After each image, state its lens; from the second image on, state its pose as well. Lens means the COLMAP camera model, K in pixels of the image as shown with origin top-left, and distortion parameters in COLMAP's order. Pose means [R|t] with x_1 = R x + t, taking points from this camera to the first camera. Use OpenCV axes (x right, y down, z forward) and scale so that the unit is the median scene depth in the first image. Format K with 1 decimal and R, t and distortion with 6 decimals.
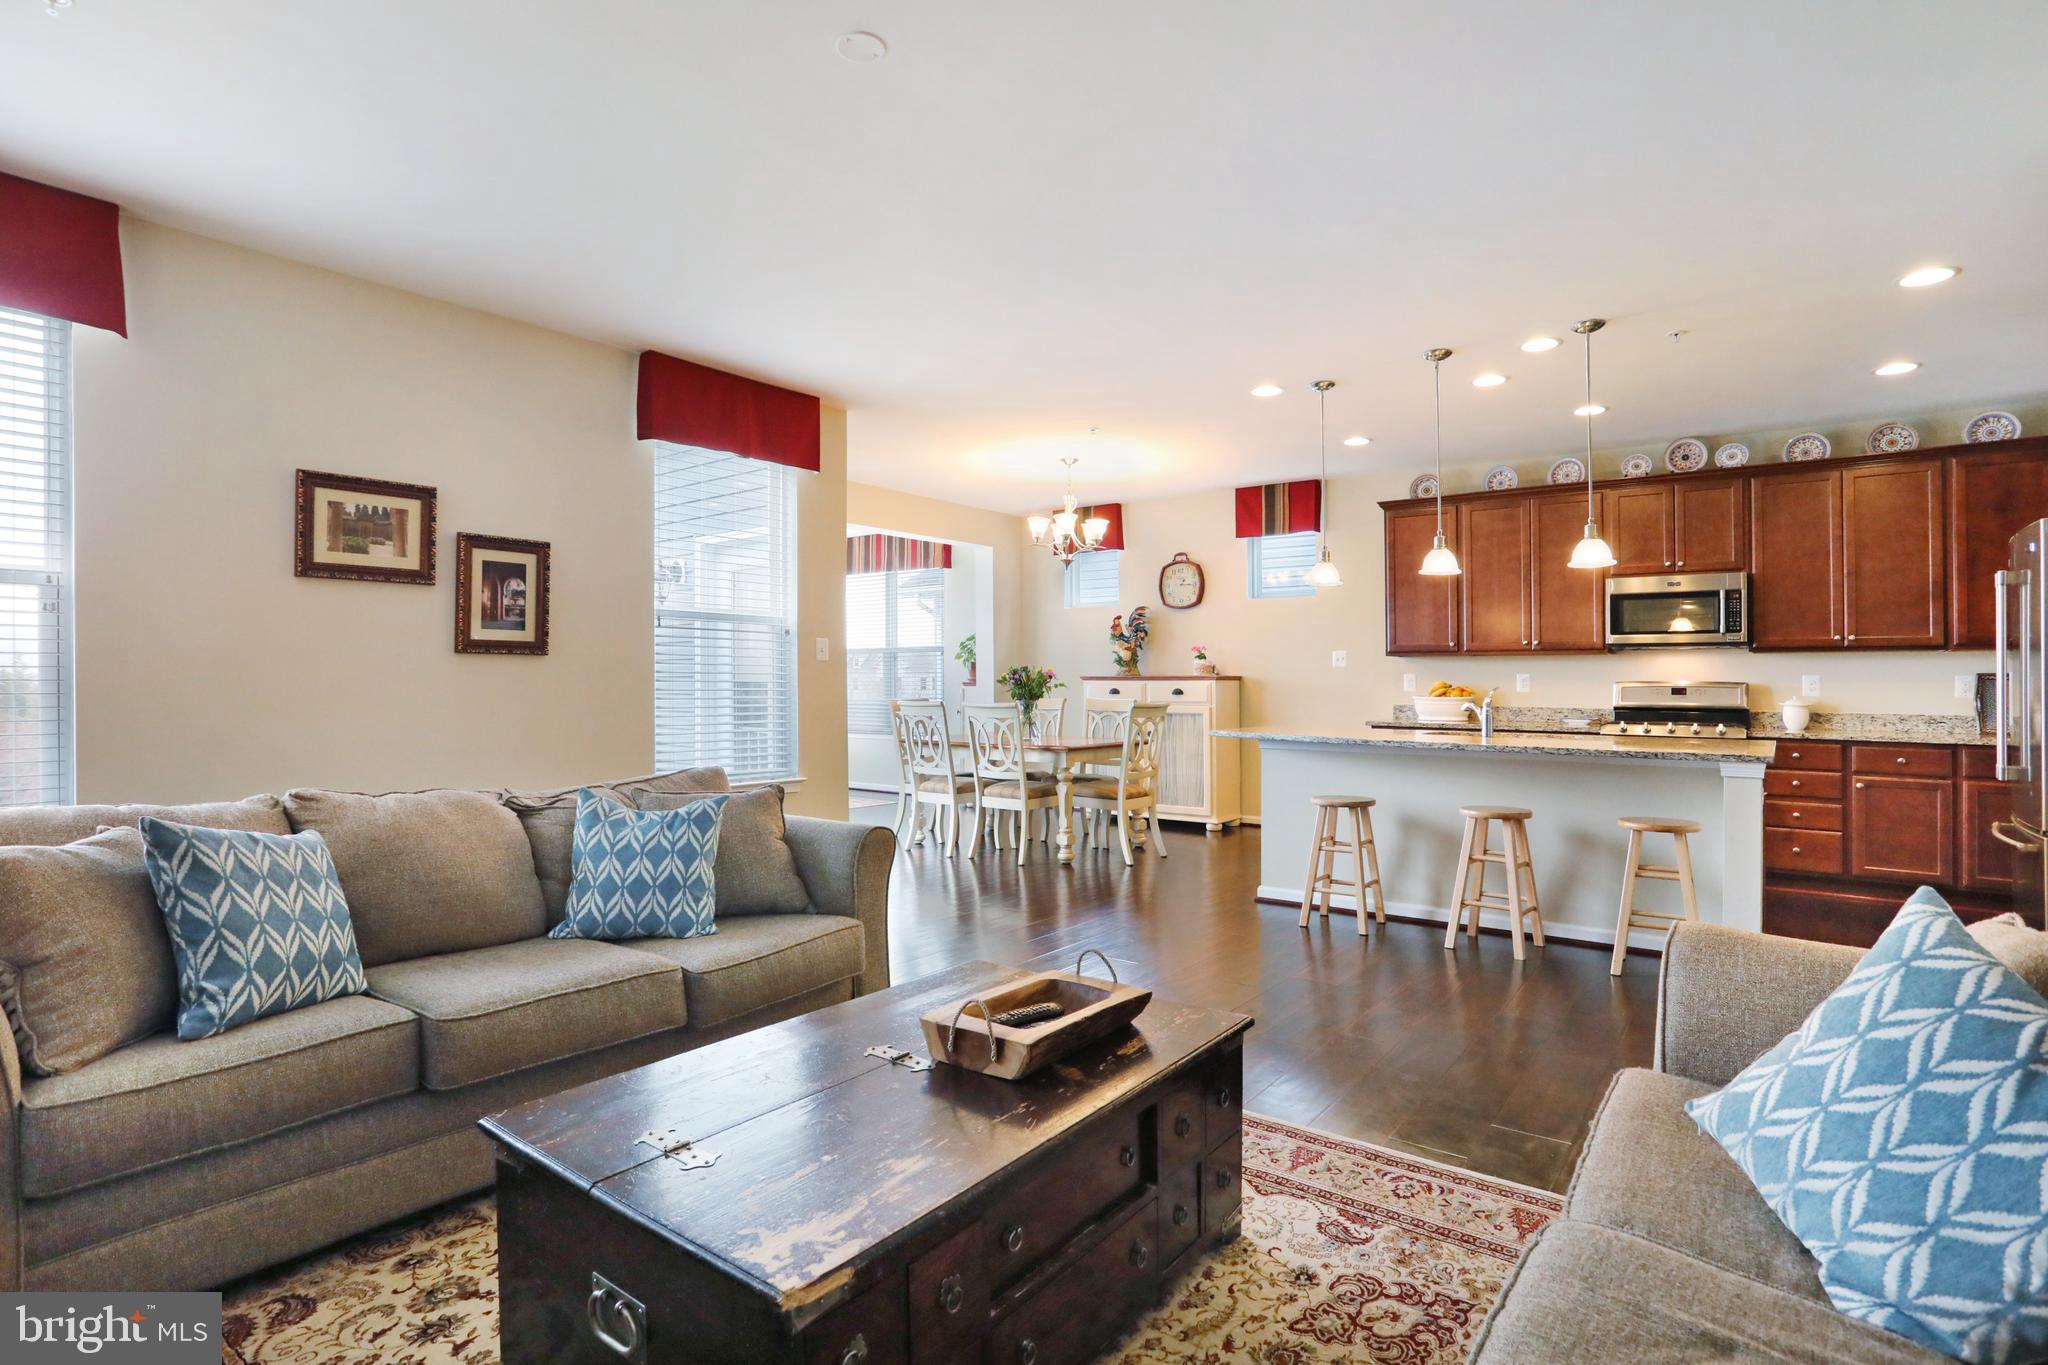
lens RADIAL K [[1005.5, 0, 1023.2], [0, 1005.5, 666.9], [0, 0, 1]] dist [-0.044470, 0.015034]
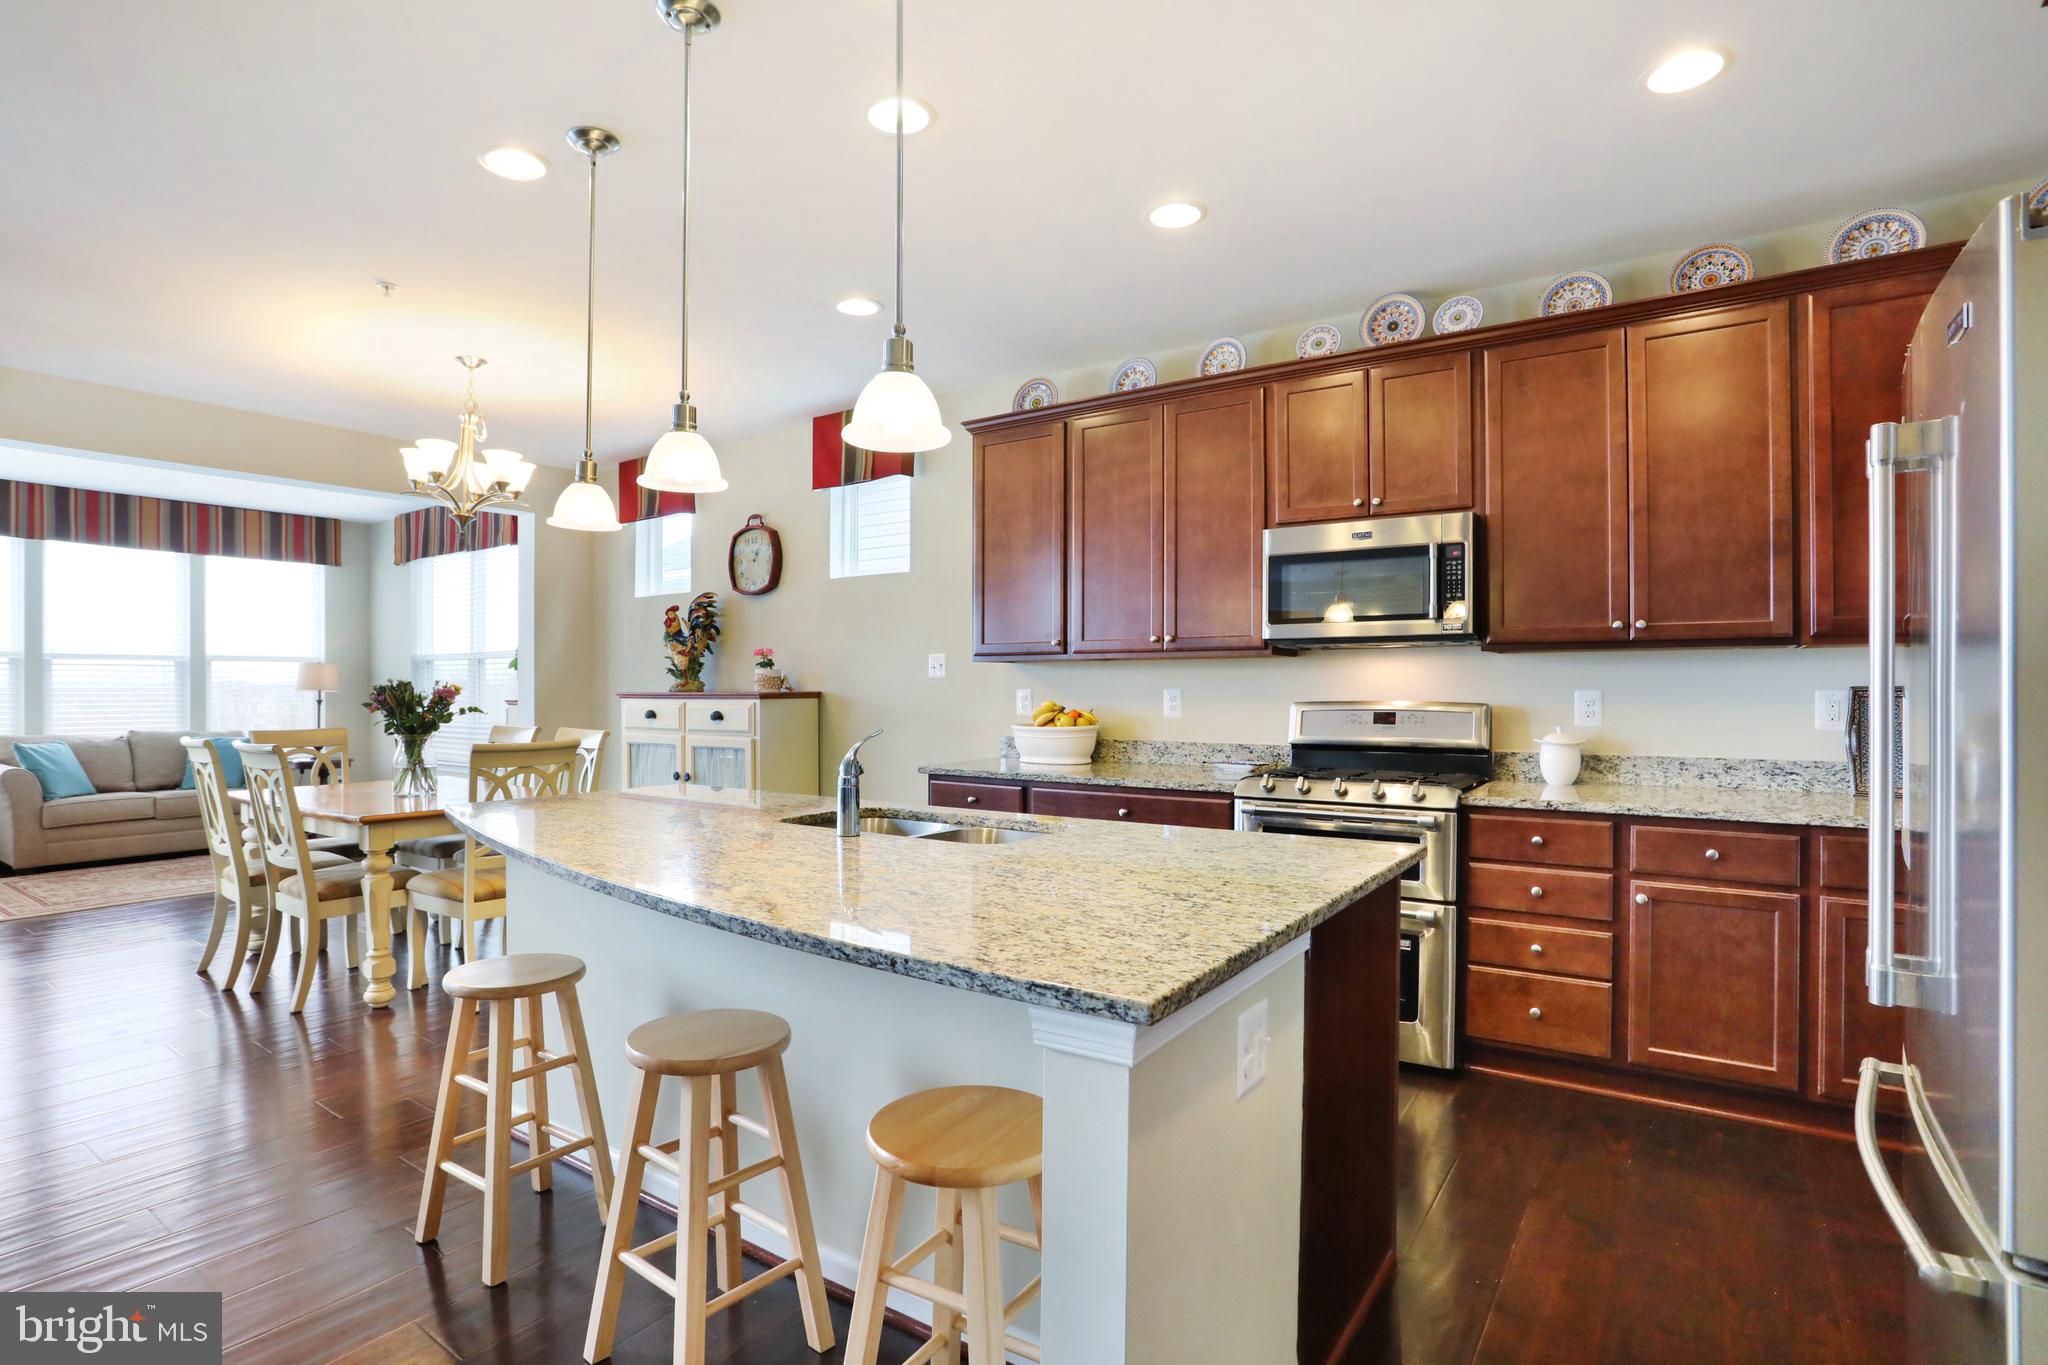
lens RADIAL K [[1005.5, 0, 1036.8], [0, 1005.5, 686.6], [0, 0, 1]] dist [-0.044470, 0.015034]
pose [[0.997921, -0.006988, 0.064067, 0.453737], [0.006167, 0.999897, 0.012990, -0.003811], [-0.064151, -0.012568, 0.997861, 0.447507]]
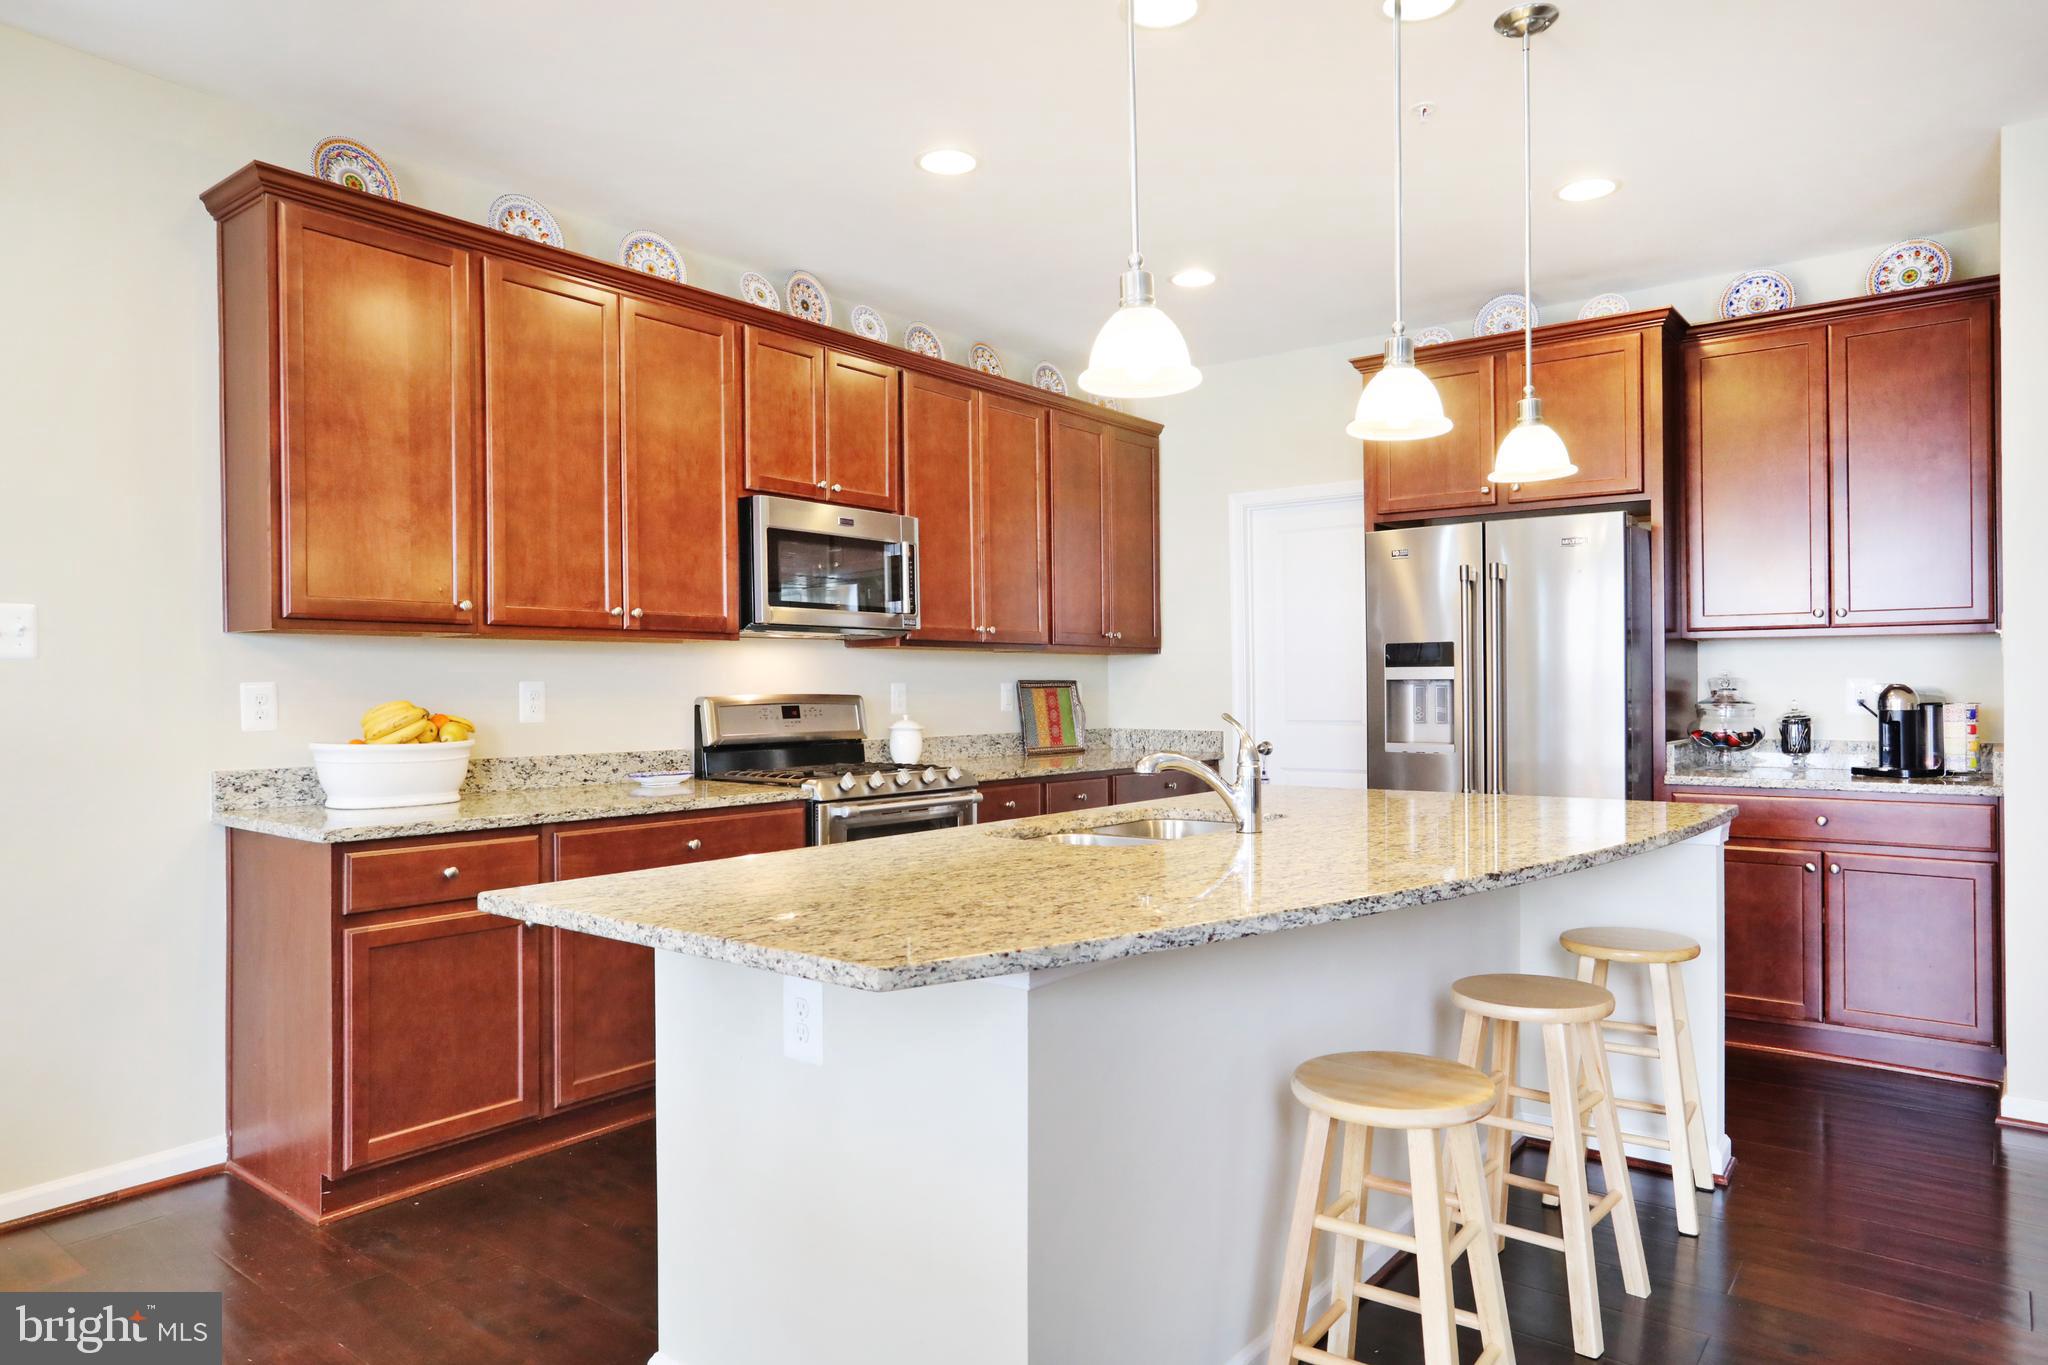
lens RADIAL K [[1271.5, 0, 1029.2], [0, 1271.5, 677.2], [0, 0, 1]] dist [-0.038544, -0.001160]
pose [[0.015402, 0.003152, 0.999876, -0.066935], [-0.006380, 0.999975, -0.003054, 0.006758], [-0.999861, -0.006332, 0.015421, 0.931334]]
